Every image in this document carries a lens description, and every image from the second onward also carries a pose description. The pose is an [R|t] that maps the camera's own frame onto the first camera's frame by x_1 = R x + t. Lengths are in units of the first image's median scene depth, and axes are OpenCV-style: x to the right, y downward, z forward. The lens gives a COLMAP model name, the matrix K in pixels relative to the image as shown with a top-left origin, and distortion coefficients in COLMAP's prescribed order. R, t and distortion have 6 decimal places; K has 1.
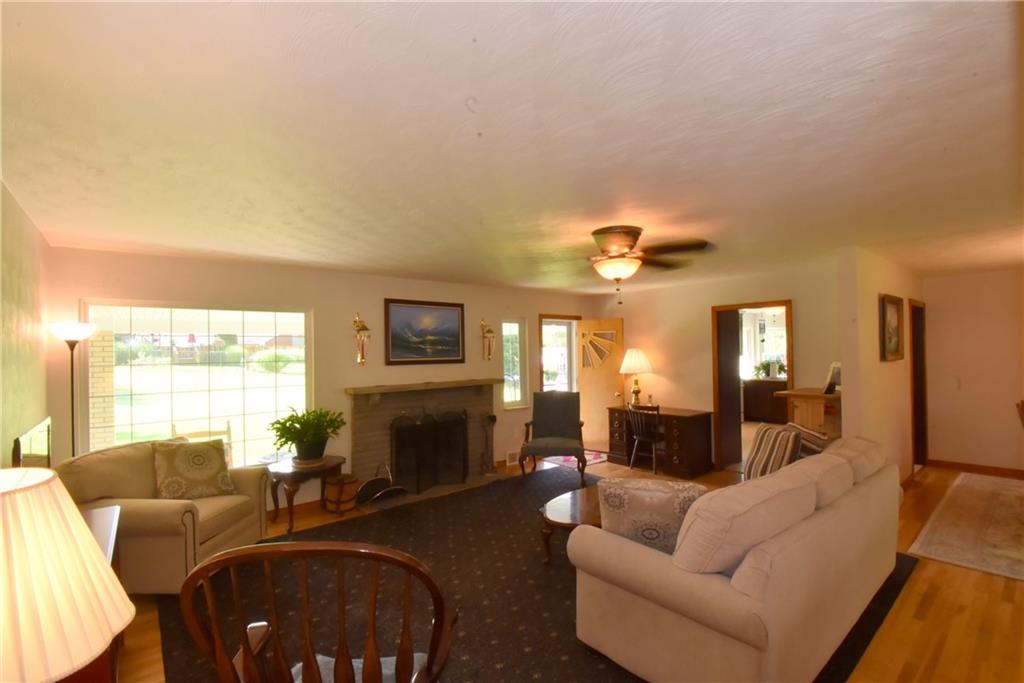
lens RADIAL K [[454.5, 0, 512.0], [0, 454.5, 344.0], [0, 0, 1]] dist [0.023630, -0.025173]
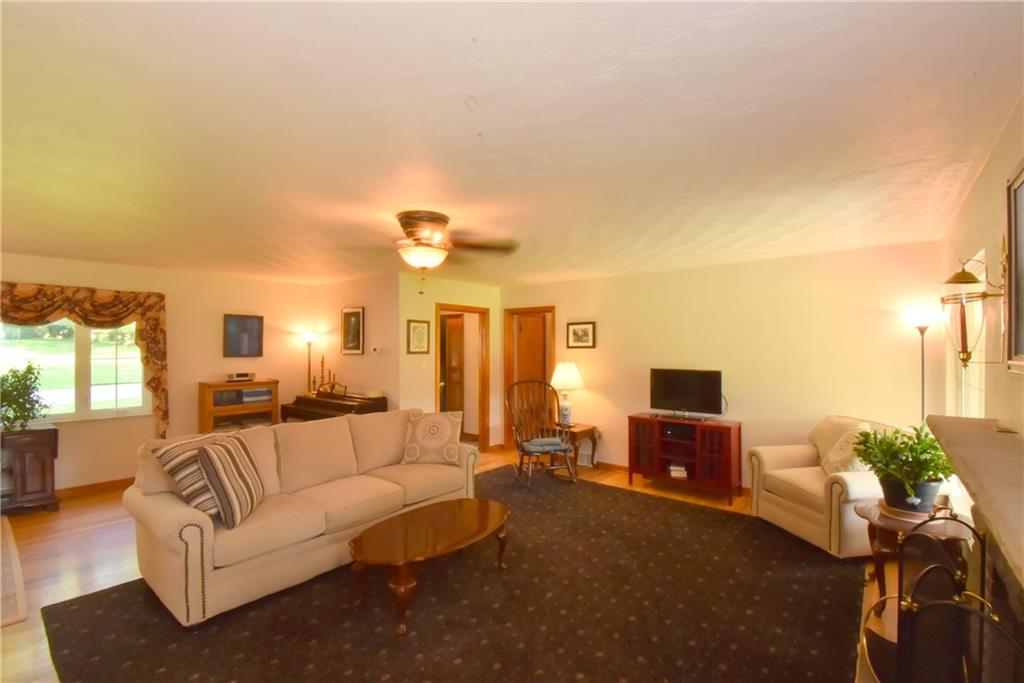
lens RADIAL K [[454.5, 0, 512.0], [0, 454.5, 344.0], [0, 0, 1]] dist [0.023630, -0.025173]
pose [[-0.980398, 0.010396, -0.196754, 0.161774], [0.013963, 0.999762, -0.016748, 0.021632], [0.196533, -0.019167, -0.980310, 1.311036]]
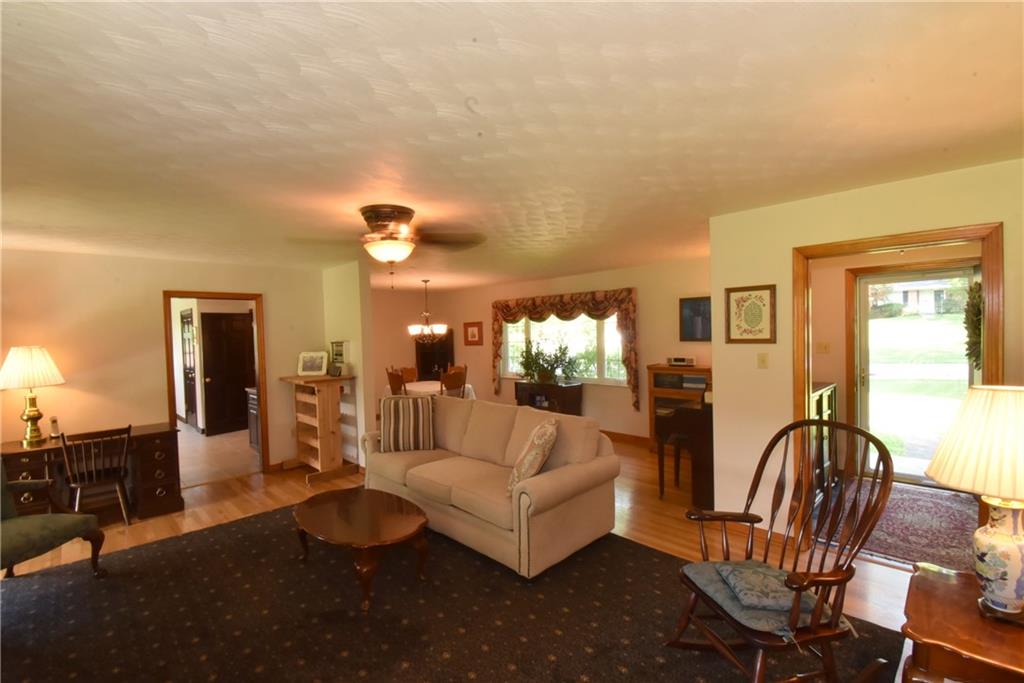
lens RADIAL K [[454.5, 0, 512.0], [0, 454.5, 344.0], [0, 0, 1]] dist [0.023630, -0.025173]
pose [[-0.077743, -0.010433, 0.996919, -0.492773], [0.014314, 0.999830, 0.011580, 0.012503], [-0.996871, 0.015170, -0.077581, 0.547885]]
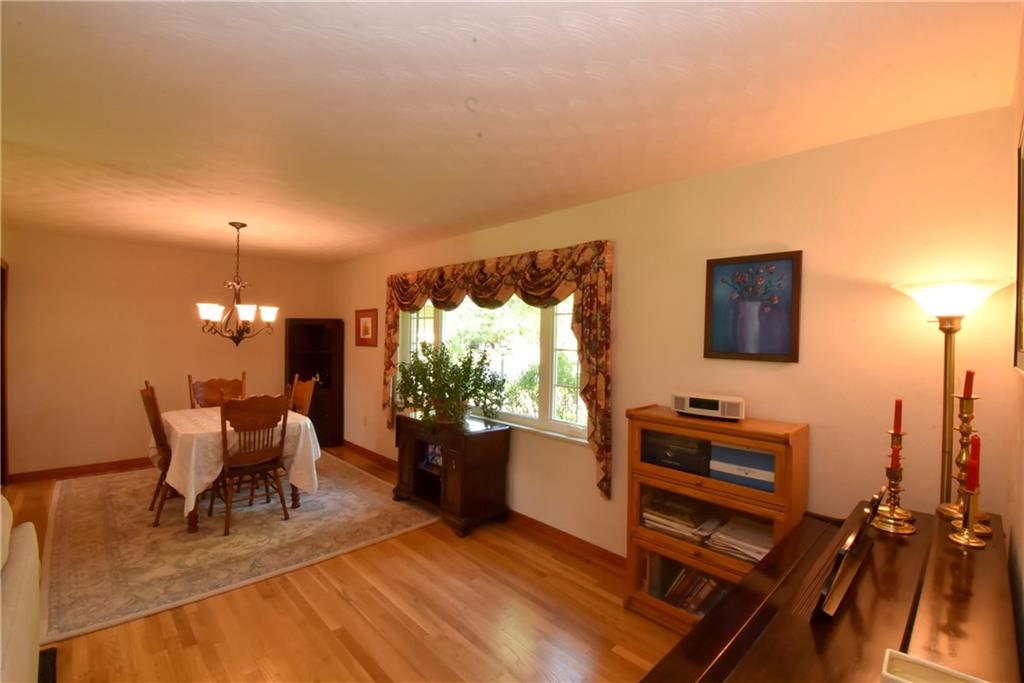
lens RADIAL K [[454.5, 0, 512.0], [0, 454.5, 344.0], [0, 0, 1]] dist [0.023630, -0.025173]
pose [[-0.073048, -0.007379, 0.997301, 0.151098], [-0.030030, 0.999535, 0.005196, 0.013858], [-0.996876, -0.029570, -0.073236, 0.278164]]
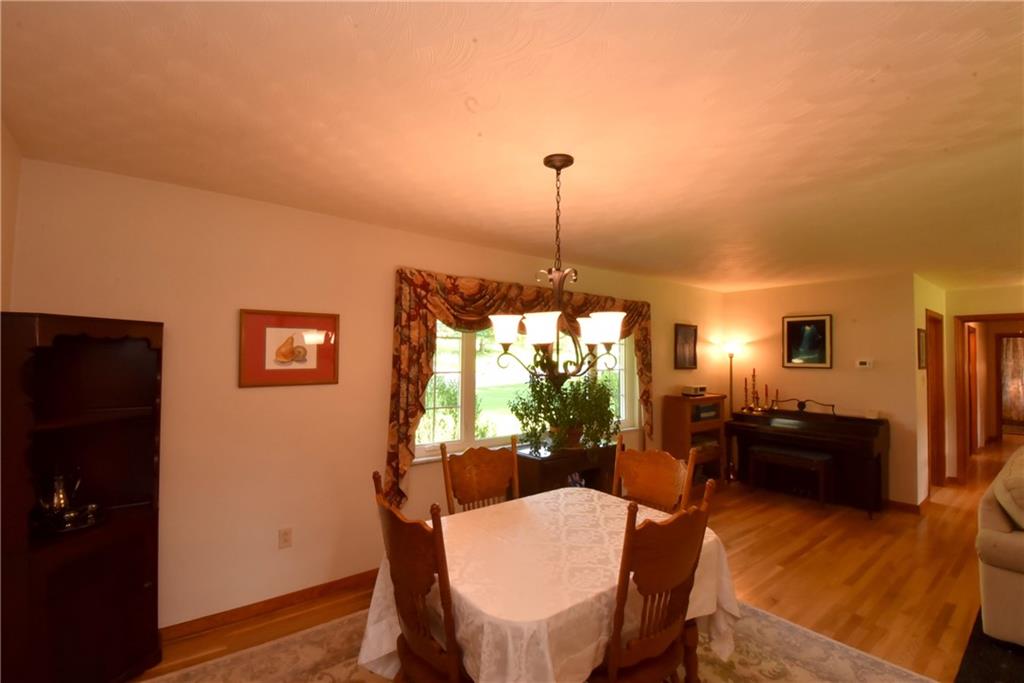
lens RADIAL K [[454.5, 0, 512.0], [0, 454.5, 344.0], [0, 0, 1]] dist [0.023630, -0.025173]
pose [[-0.999867, 0.001796, 0.016220, 1.032212], [0.001162, 0.999236, -0.039065, 0.007135], [-0.016278, -0.039041, -0.999105, 1.128416]]
